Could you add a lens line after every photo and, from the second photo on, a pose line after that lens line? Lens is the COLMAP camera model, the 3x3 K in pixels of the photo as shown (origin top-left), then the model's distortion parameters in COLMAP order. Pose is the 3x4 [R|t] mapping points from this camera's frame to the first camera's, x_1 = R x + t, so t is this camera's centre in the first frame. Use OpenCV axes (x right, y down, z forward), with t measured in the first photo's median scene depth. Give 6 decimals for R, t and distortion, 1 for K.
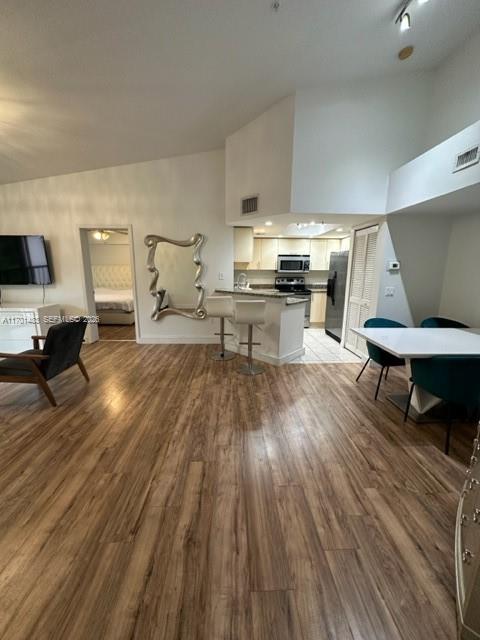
lens RADIAL K [[255.3, 0, 240.0], [0, 255.3, 320.0], [0, 0, 1]] dist [-0.002100, 0.000738]
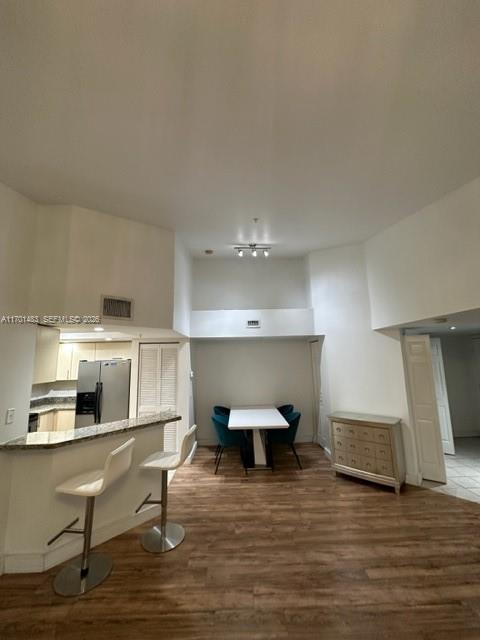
lens RADIAL K [[255.3, 0, 240.0], [0, 255.3, 320.0], [0, 0, 1]] dist [-0.002100, 0.000738]
pose [[0.009587, 0.142288, 0.989779, -0.623639], [0.218435, 0.965621, -0.140931, -0.200548], [-0.975804, 0.217554, -0.021823, 0.587182]]
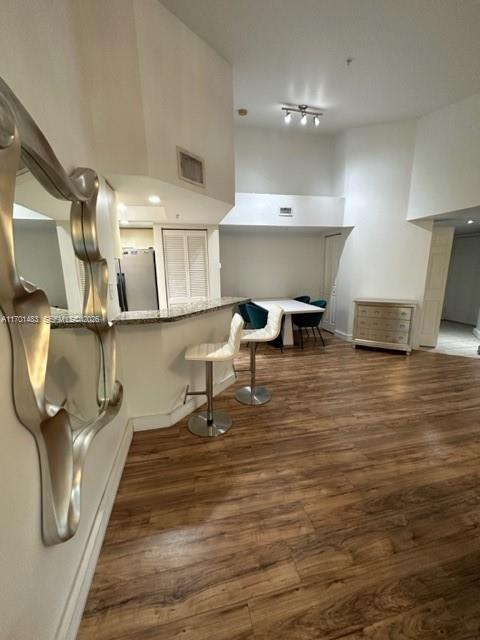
lens RADIAL K [[255.3, 0, 240.0], [0, 255.3, 320.0], [0, 0, 1]] dist [-0.002100, 0.000738]
pose [[-0.193259, -0.203007, 0.959916, -0.575018], [0.207413, 0.947796, 0.242202, -0.199751], [-0.958974, 0.245906, -0.141064, 0.937822]]
